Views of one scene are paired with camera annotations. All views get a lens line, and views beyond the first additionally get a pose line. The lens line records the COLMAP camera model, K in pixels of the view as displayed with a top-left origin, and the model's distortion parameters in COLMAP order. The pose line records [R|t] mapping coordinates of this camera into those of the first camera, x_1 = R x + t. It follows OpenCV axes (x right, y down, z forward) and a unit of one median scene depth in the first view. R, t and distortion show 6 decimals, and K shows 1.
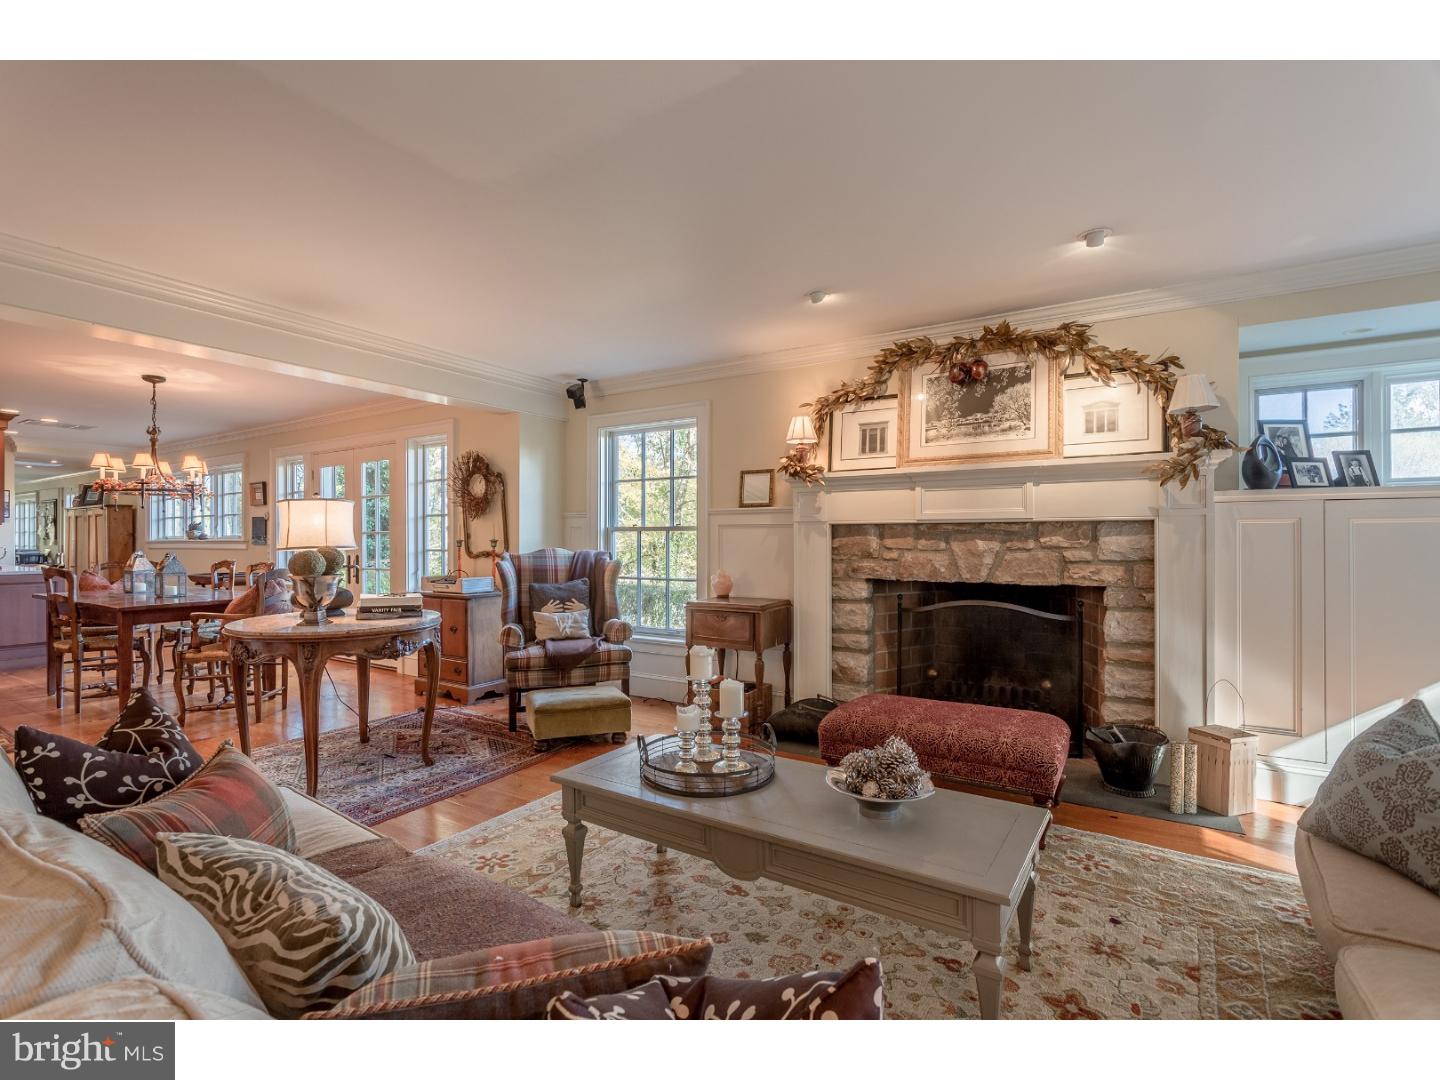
lens RADIAL K [[687.3, 0, 717.7], [0, 687.3, 537.7], [0, 0, 1]] dist [-0.010934, 0.000860]
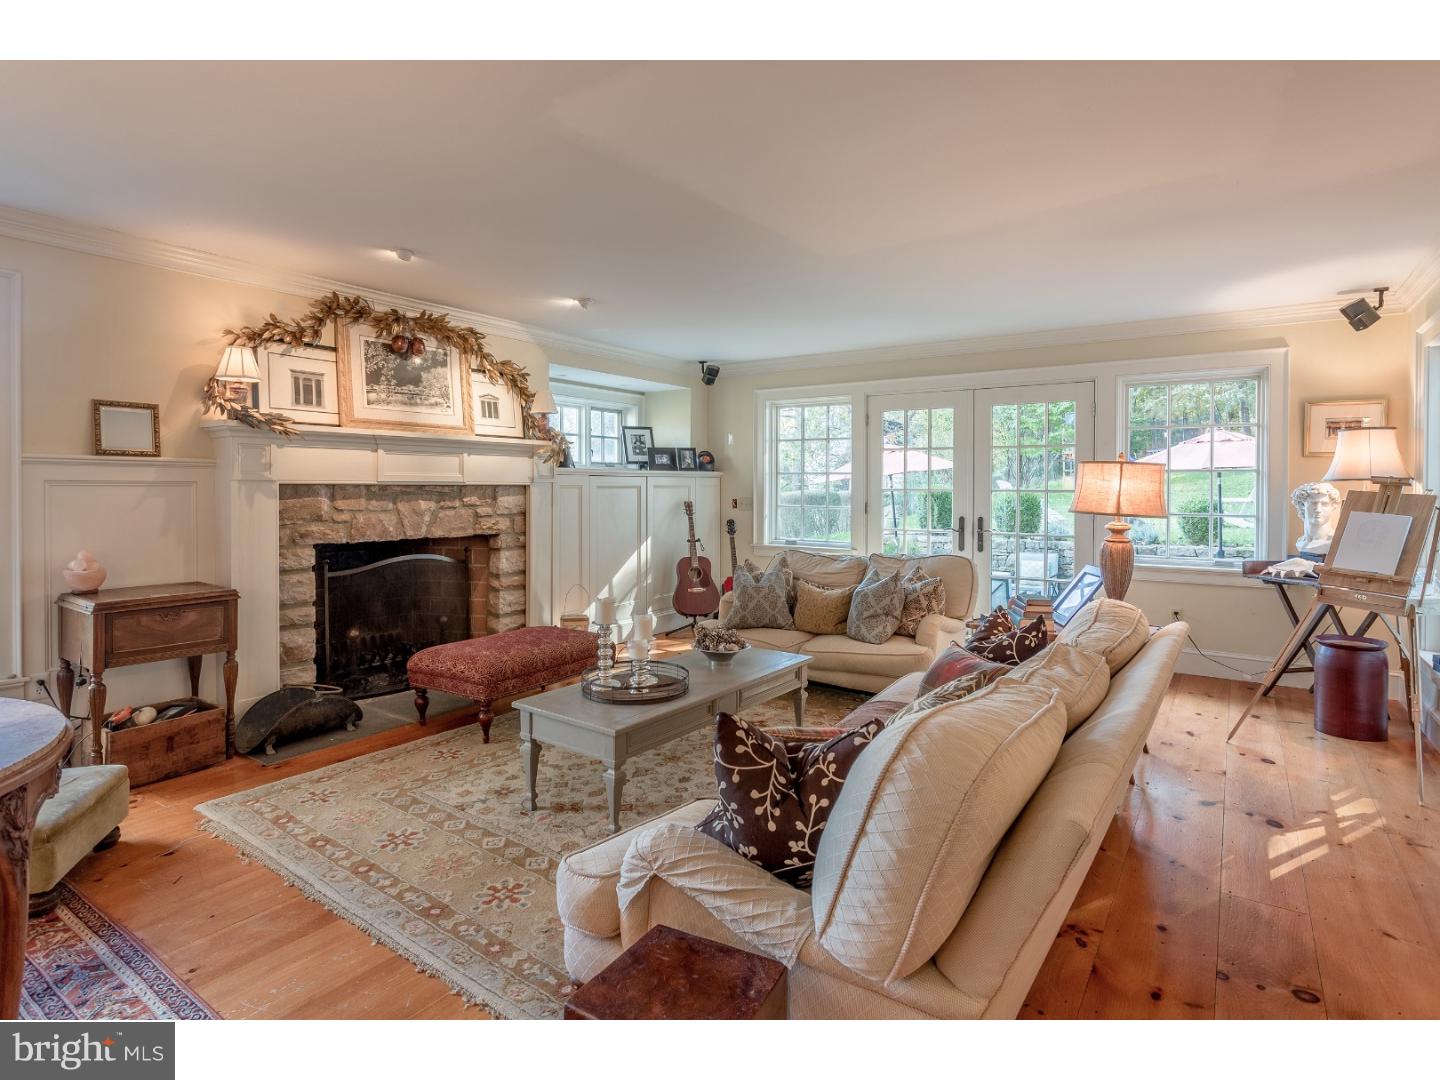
lens RADIAL K [[748.3, 0, 714.0], [0, 748.3, 494.7], [0, 0, 1]] dist [0.000815, 0.000420]
pose [[0.054159, -0.008812, 0.998493, -0.787120], [-0.006284, 0.999938, 0.009166, -0.019328], [-0.998513, -0.006770, 0.054100, 0.441967]]
